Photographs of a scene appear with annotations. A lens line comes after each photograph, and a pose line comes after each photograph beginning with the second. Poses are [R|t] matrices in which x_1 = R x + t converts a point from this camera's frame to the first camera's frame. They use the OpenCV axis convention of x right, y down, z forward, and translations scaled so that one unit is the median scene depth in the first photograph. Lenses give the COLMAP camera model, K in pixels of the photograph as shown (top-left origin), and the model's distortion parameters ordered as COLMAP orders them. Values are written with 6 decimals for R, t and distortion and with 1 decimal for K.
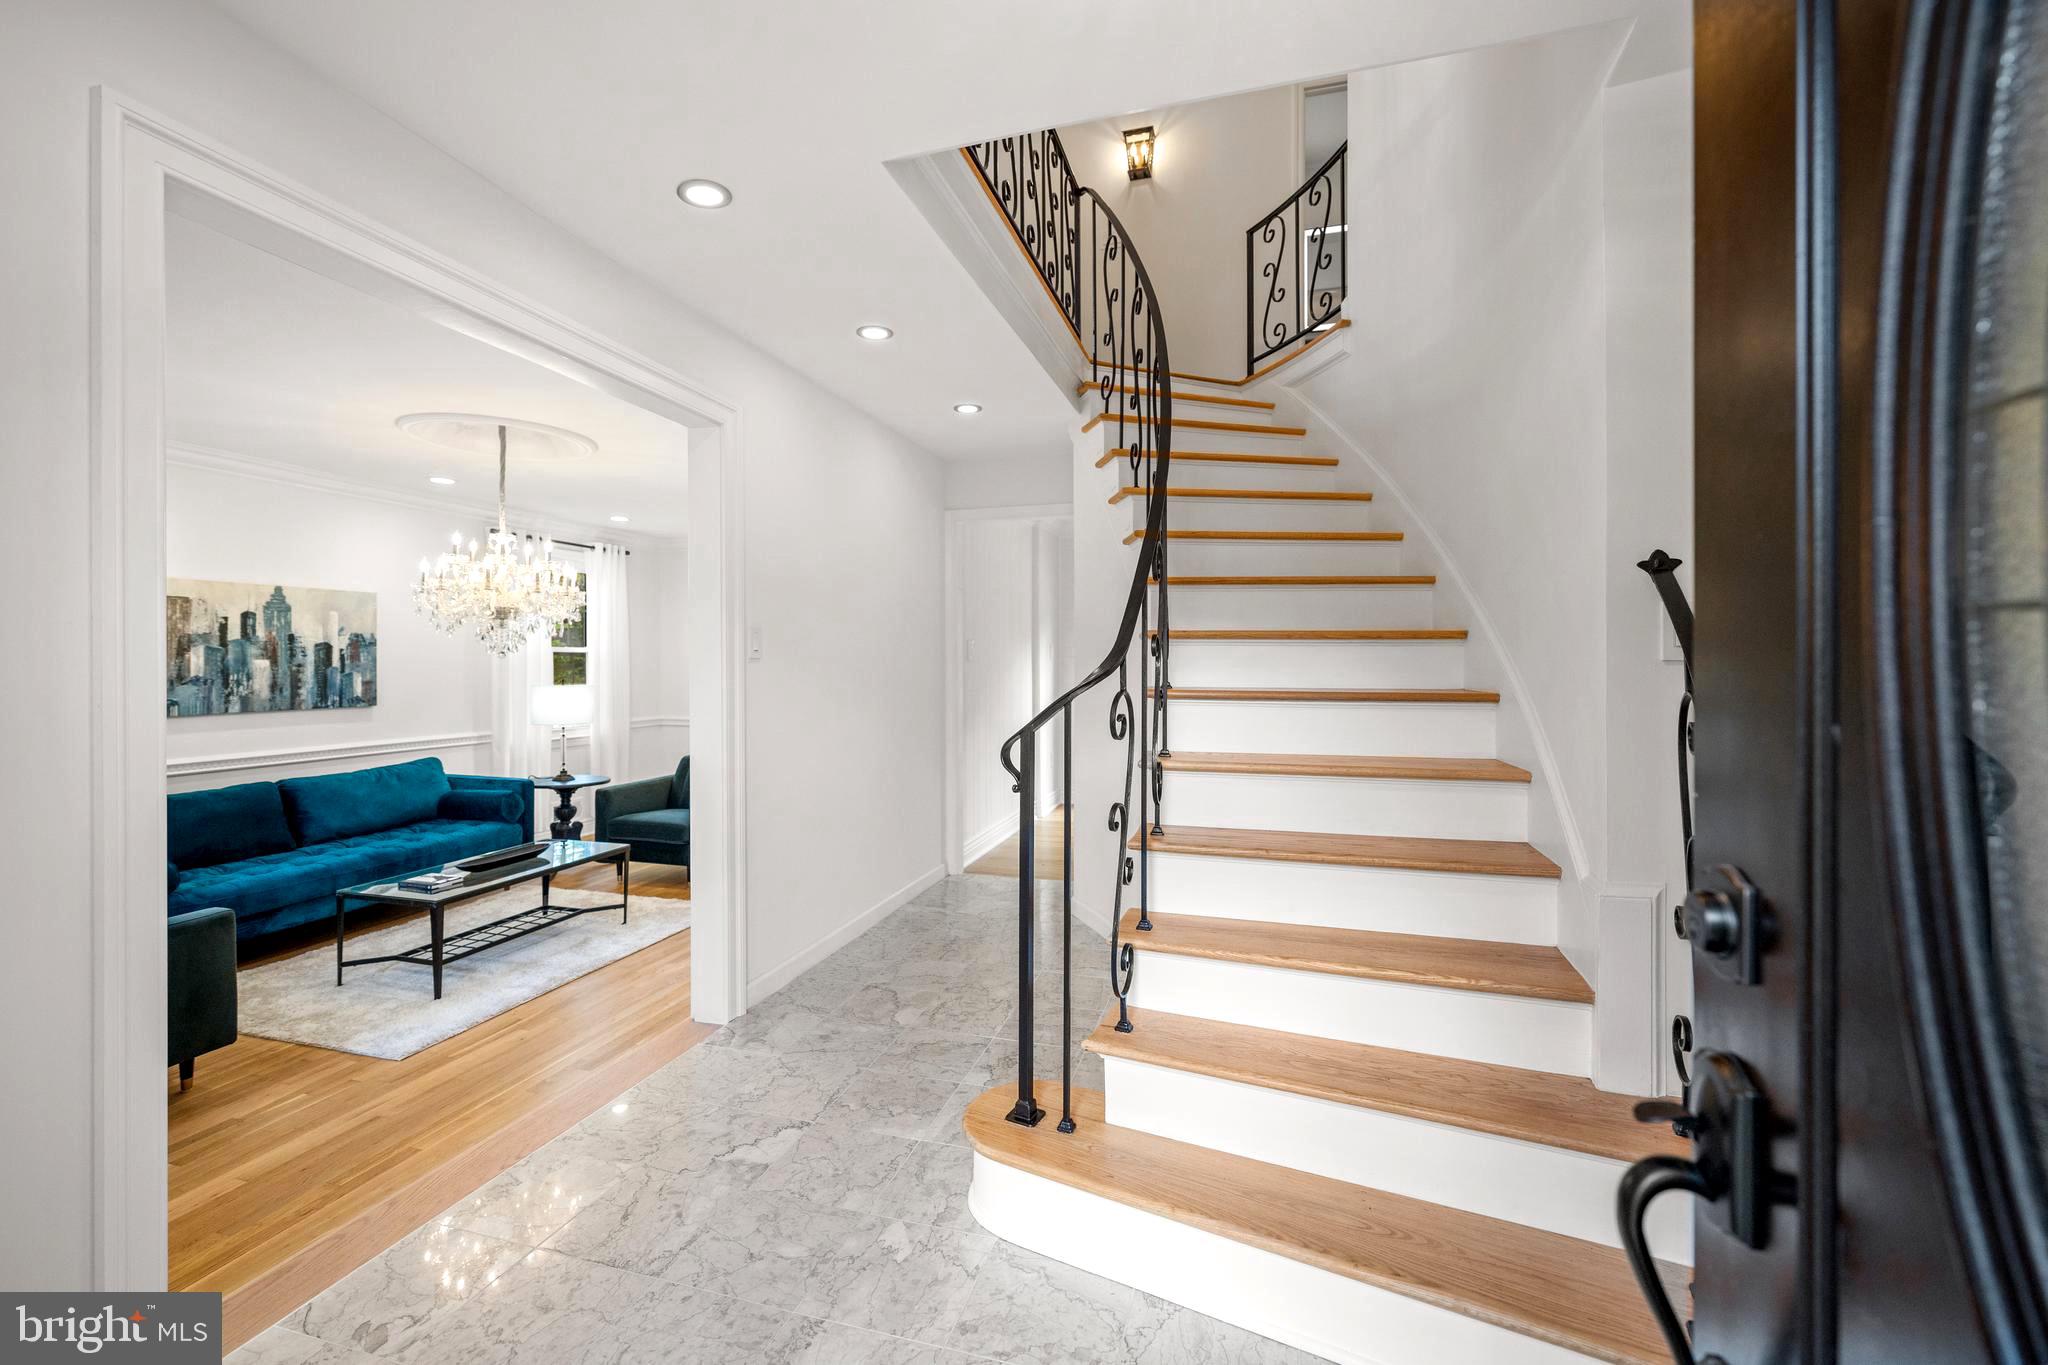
lens RADIAL K [[874.3, 0, 1018.8], [0, 874.3, 669.2], [0, 0, 1]] dist [0.002274, 0.000249]
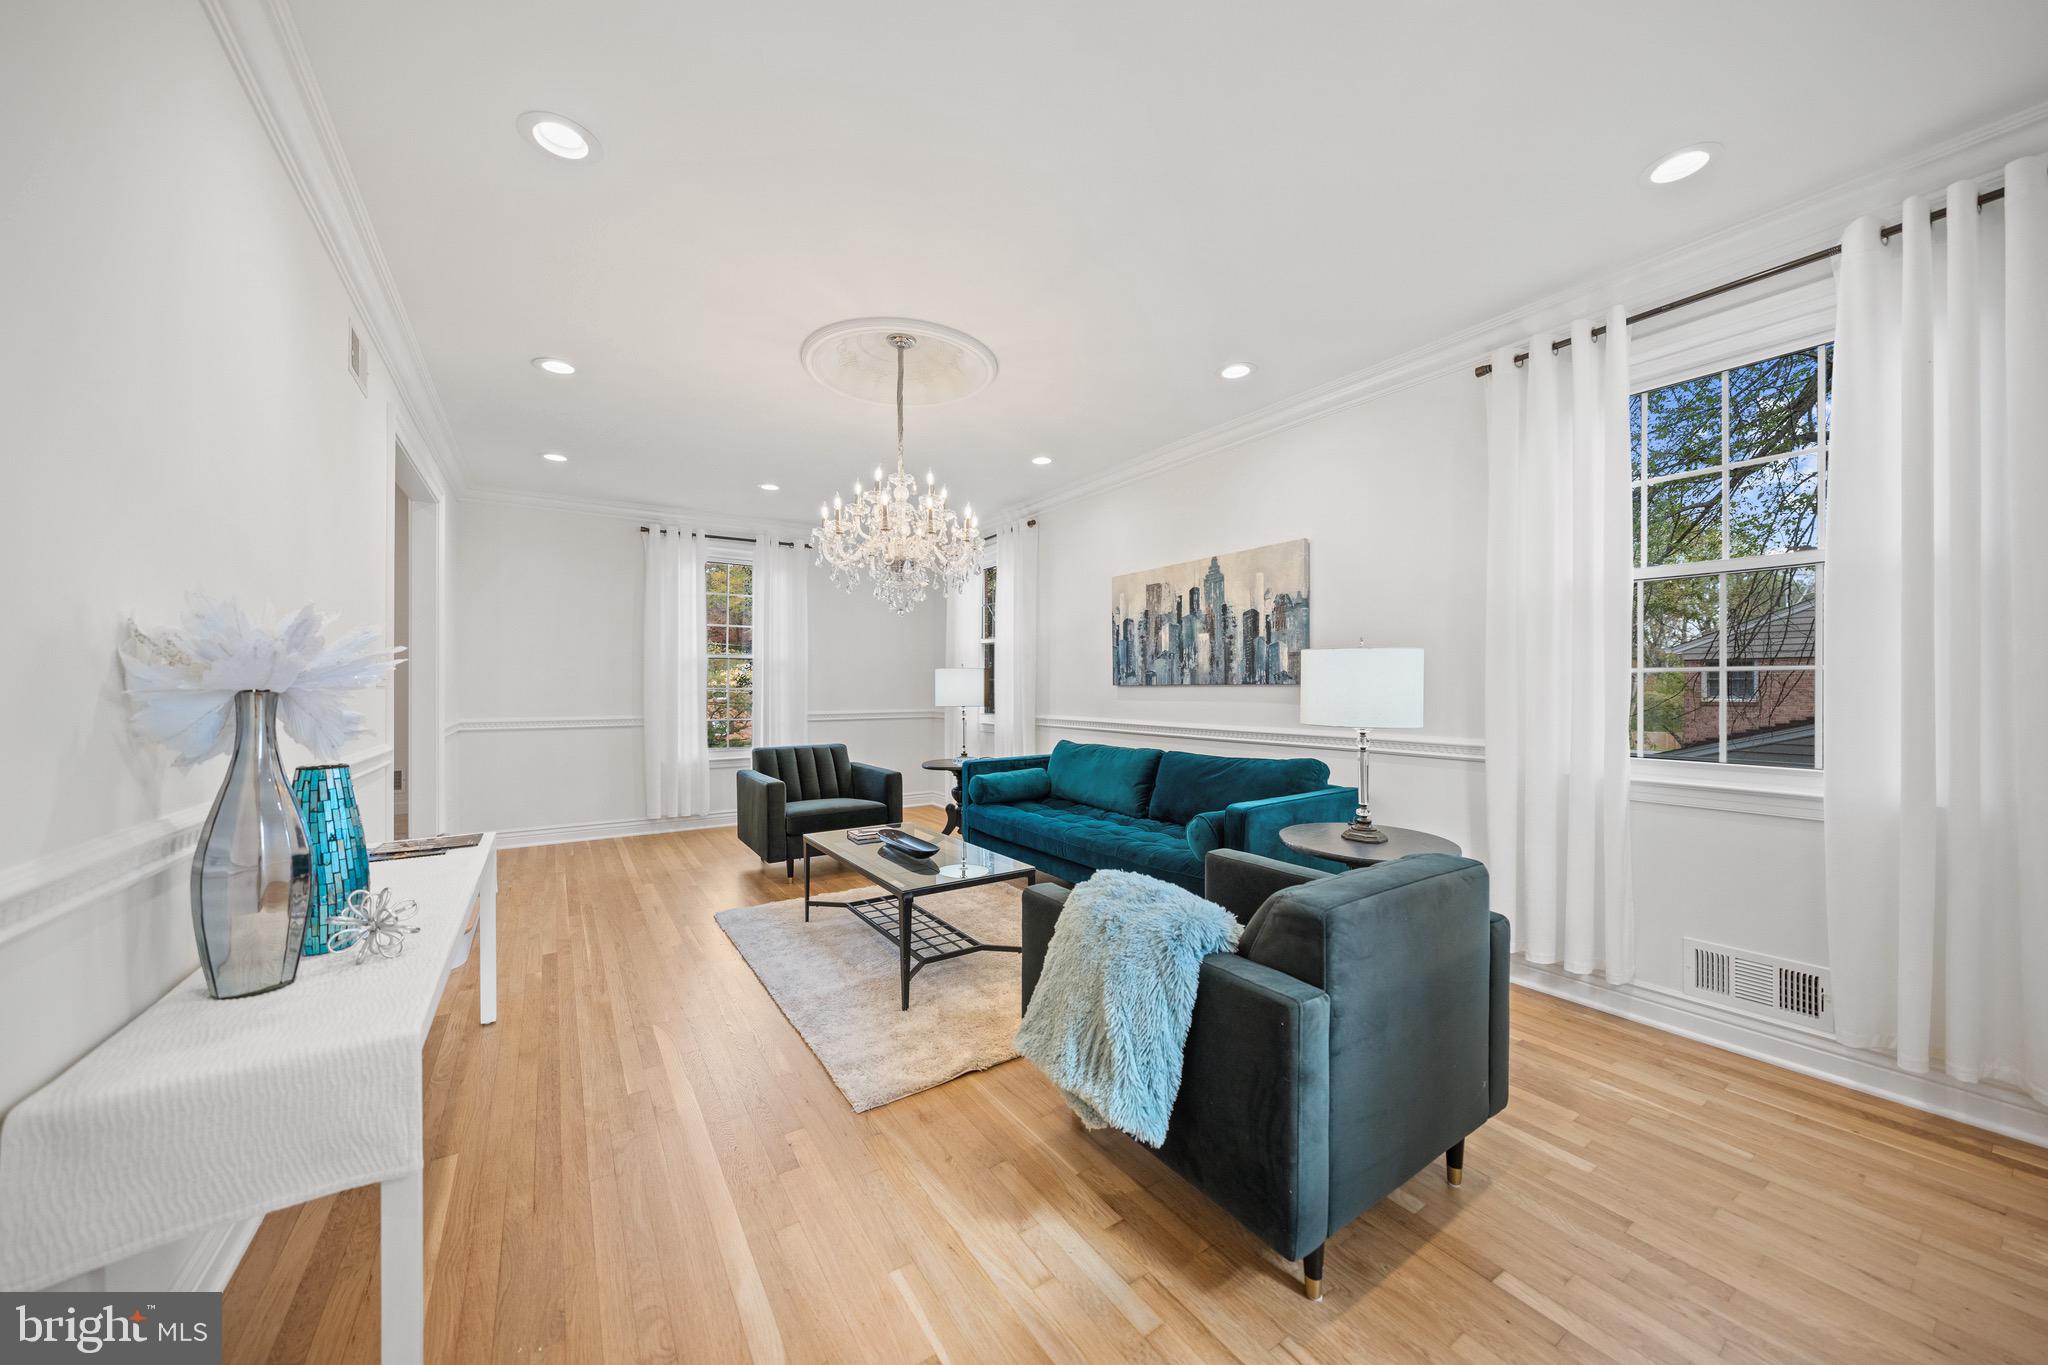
lens RADIAL K [[707.9, 0, 1022.1], [0, 707.9, 683.7], [0, 0, 1]] dist [-0.005019, 0.001001]
pose [[-0.649577, -0.000270, -0.760296, -0.107014], [-0.004693, 0.999982, 0.003654, 0.044000], [0.760282, 0.005942, -0.649566, 1.336084]]
